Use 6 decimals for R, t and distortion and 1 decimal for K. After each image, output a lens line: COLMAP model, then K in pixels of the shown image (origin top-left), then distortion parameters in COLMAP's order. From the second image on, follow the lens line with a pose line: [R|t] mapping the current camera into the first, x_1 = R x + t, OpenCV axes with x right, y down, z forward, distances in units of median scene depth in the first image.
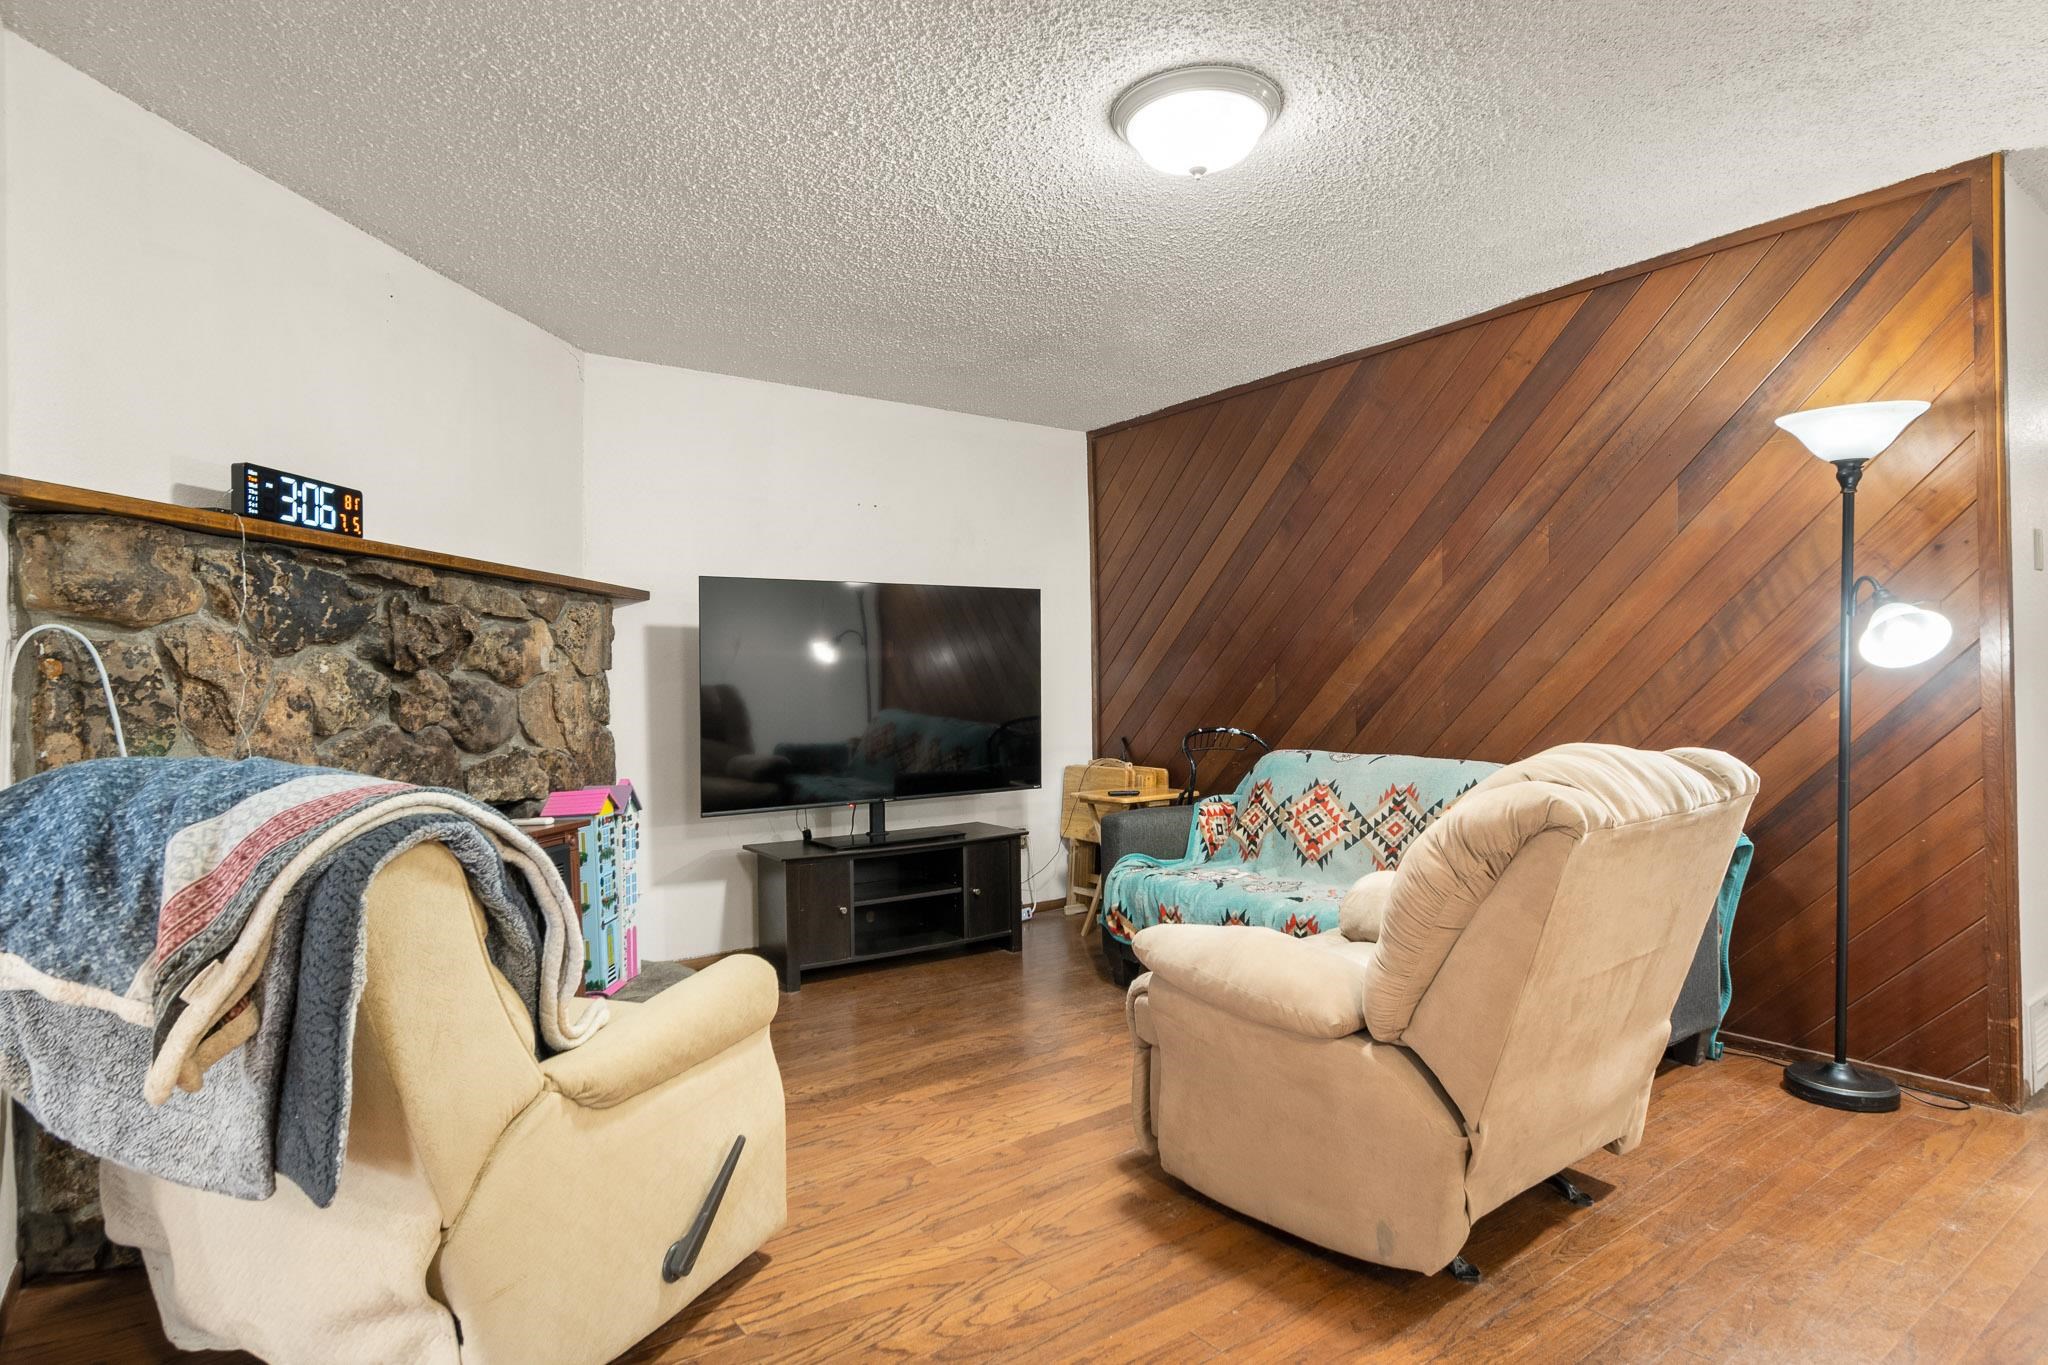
lens RADIAL K [[1082.1, 0, 1026.1], [0, 1082.1, 675.3], [0, 0, 1]] dist [-0.005144, -0.000490]
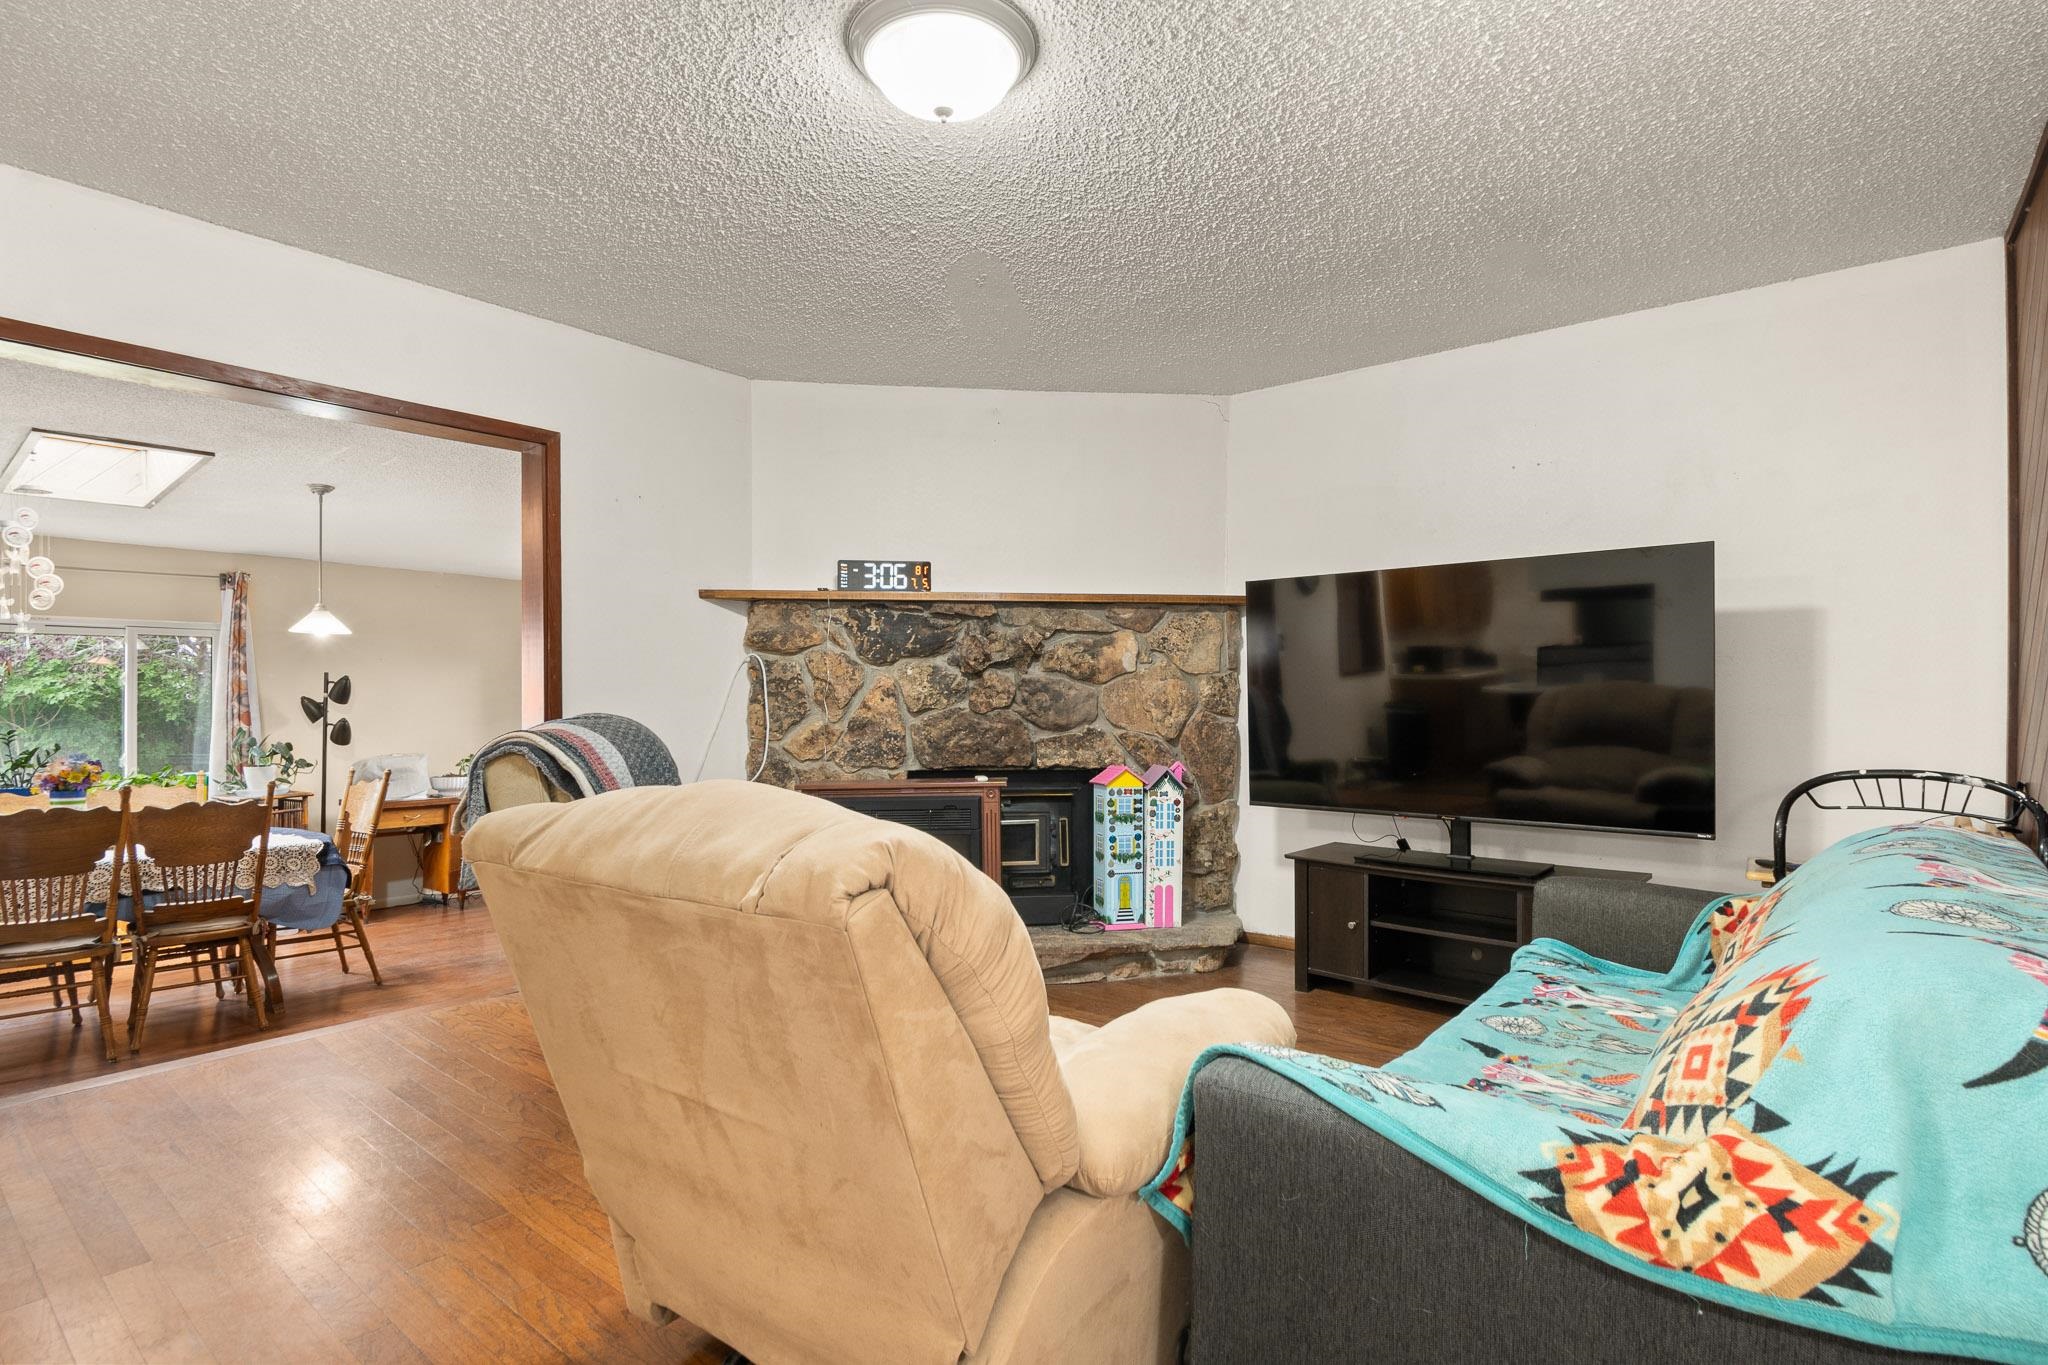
lens RADIAL K [[1017.5, 0, 1025.2], [0, 1017.5, 695.0], [0, 0, 1]] dist [0.000110, -0.001940]
pose [[0.250598, 0.018776, -0.967909, 0.885454], [0.007175, 0.999748, 0.021251, -0.002512], [0.968065, -0.012270, 0.250401, 0.747377]]
